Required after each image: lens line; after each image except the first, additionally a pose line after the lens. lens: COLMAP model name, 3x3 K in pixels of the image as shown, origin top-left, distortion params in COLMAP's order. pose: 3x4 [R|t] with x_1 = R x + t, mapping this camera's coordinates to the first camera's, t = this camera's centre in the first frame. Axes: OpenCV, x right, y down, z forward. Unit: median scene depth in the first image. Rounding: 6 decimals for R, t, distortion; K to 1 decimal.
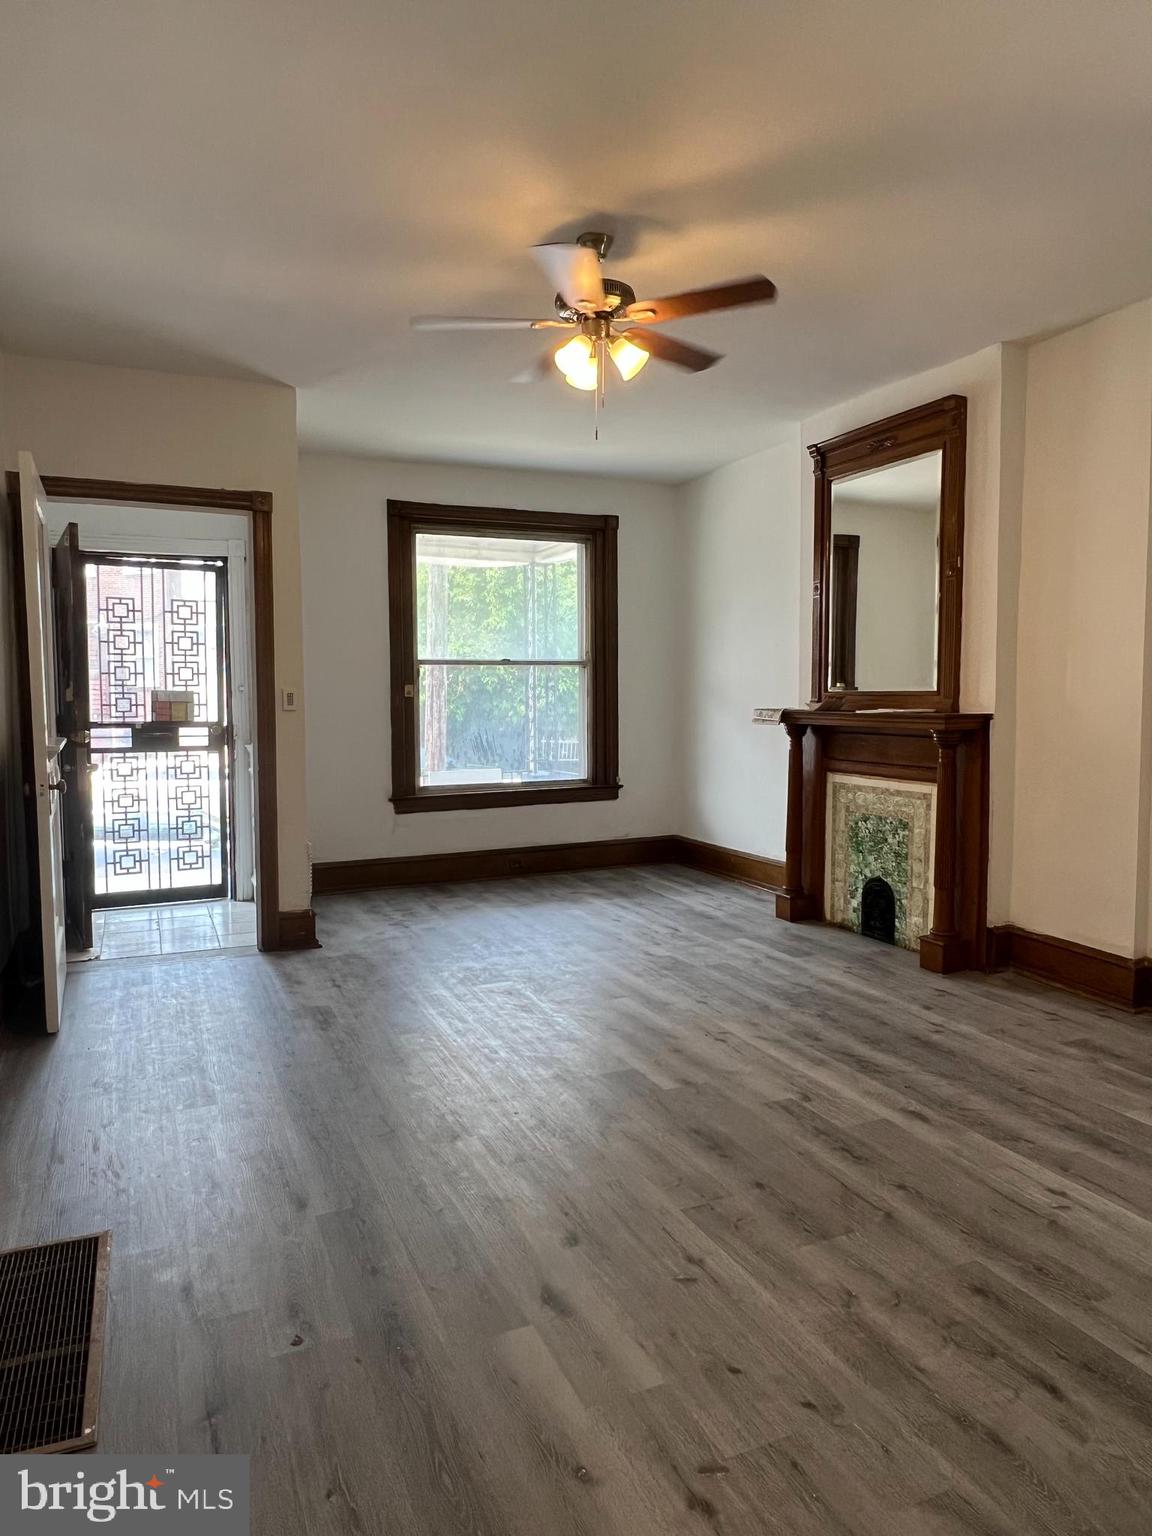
lens RADIAL K [[1009.6, 0, 575.5], [0, 1009.6, 767.2], [0, 0, 1]] dist [-0.001972, 0.000104]
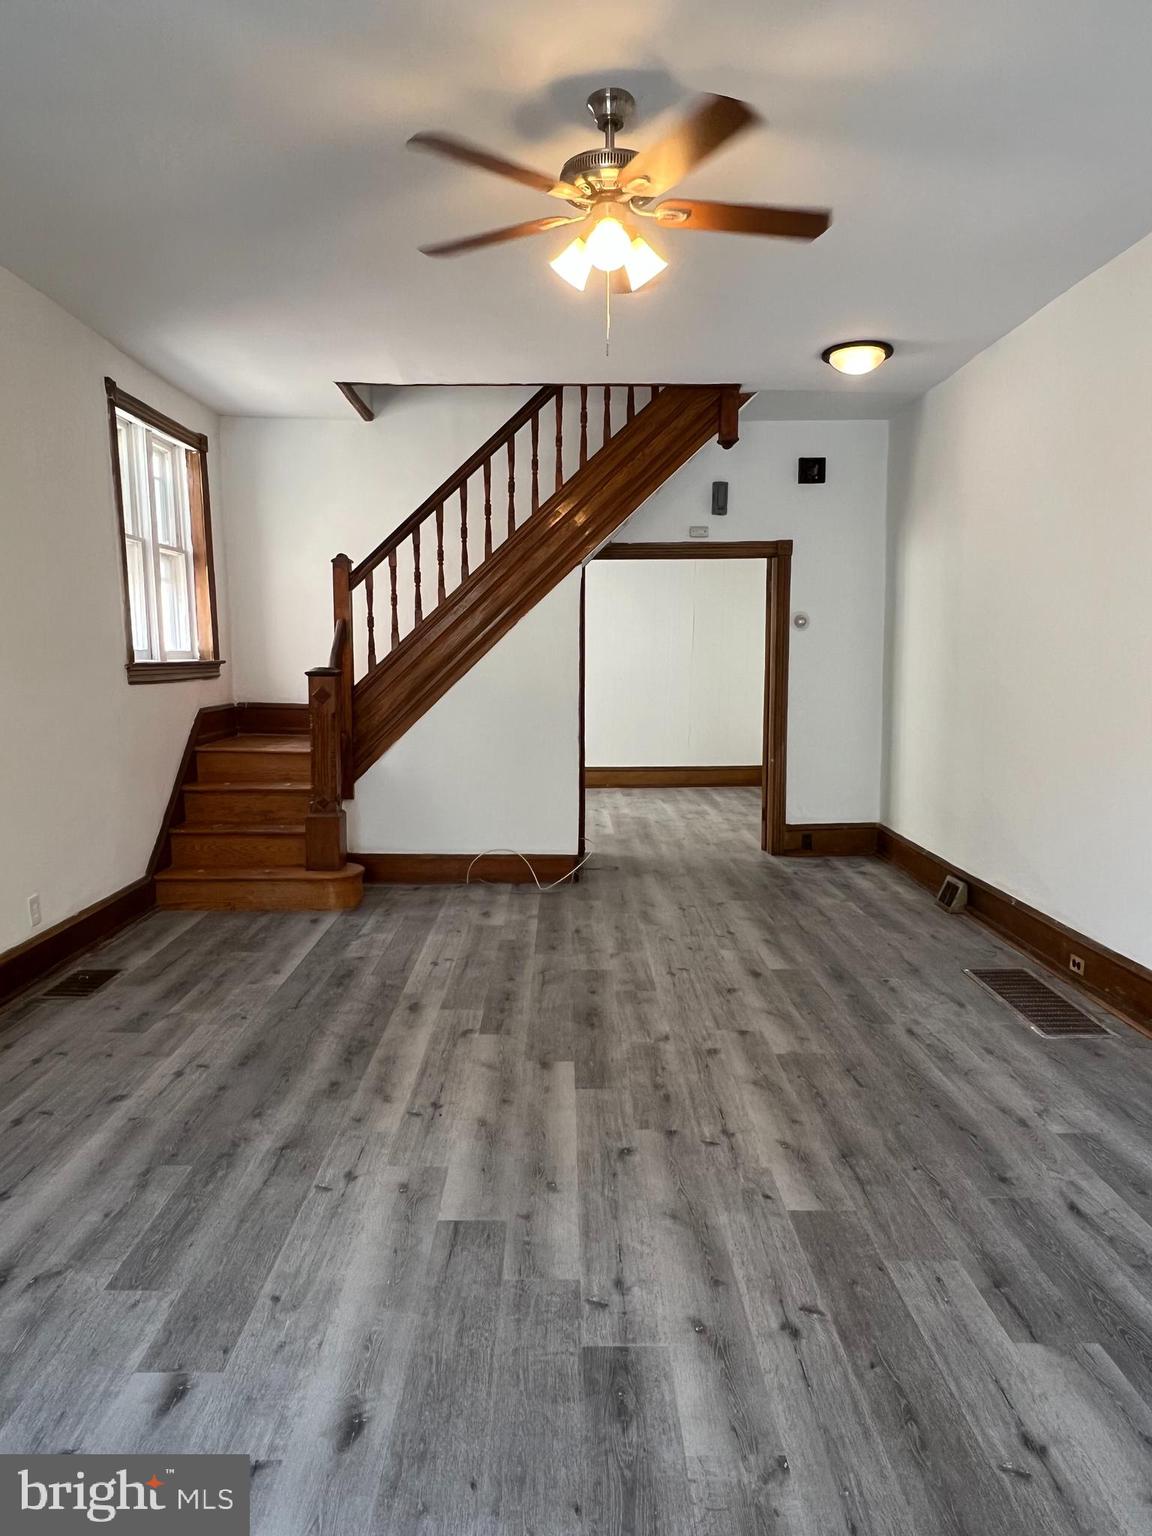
lens RADIAL K [[1009.6, 0, 574.9], [0, 1009.6, 770.6], [0, 0, 1]] dist [-0.001972, 0.000104]
pose [[-0.920673, -0.039484, 0.388333, -0.286109], [0.034639, 0.982681, 0.182040, -0.144783], [-0.388795, 0.181051, -0.903360, 1.826280]]
